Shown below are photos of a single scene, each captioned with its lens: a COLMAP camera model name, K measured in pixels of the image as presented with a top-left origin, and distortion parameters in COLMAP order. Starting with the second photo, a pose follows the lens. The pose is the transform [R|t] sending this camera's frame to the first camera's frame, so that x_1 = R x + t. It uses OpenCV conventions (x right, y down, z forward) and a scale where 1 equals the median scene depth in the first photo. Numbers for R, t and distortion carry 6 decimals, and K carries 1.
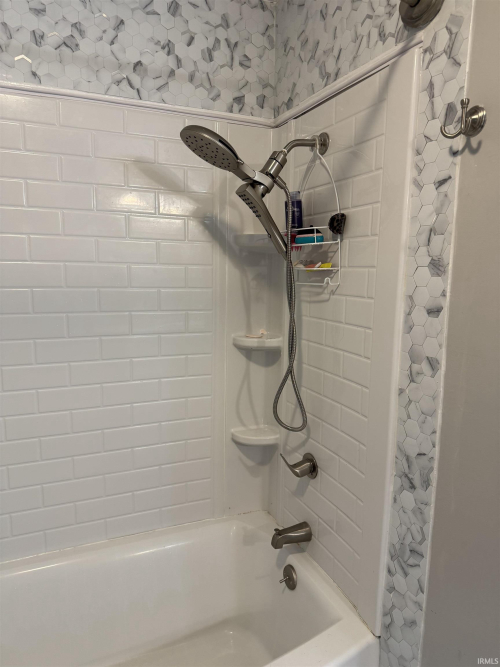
lens RADIAL K [[469.5, 0, 253.5], [0, 469.5, 336.3], [0, 0, 1]] dist [0.071448, -0.096615]
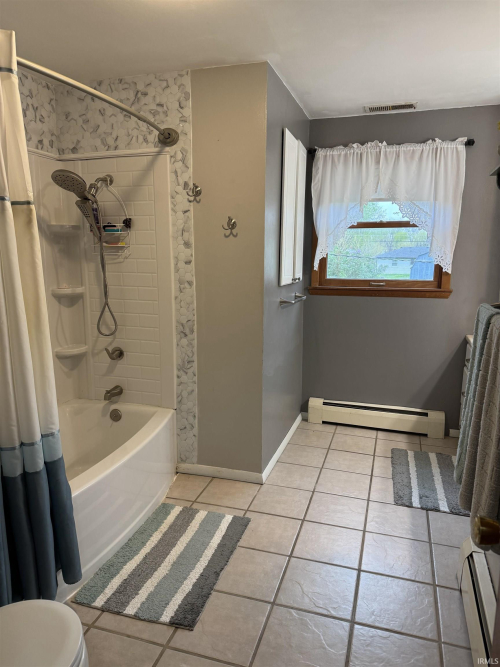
lens RADIAL K [[469.5, 0, 253.5], [0, 469.5, 336.3], [0, 0, 1]] dist [0.071448, -0.096615]
pose [[0.655626, -0.149544, 0.740129, -1.102883], [0.119605, 0.988385, 0.093755, 0.121415], [-0.745553, 0.027055, 0.665897, -0.782408]]
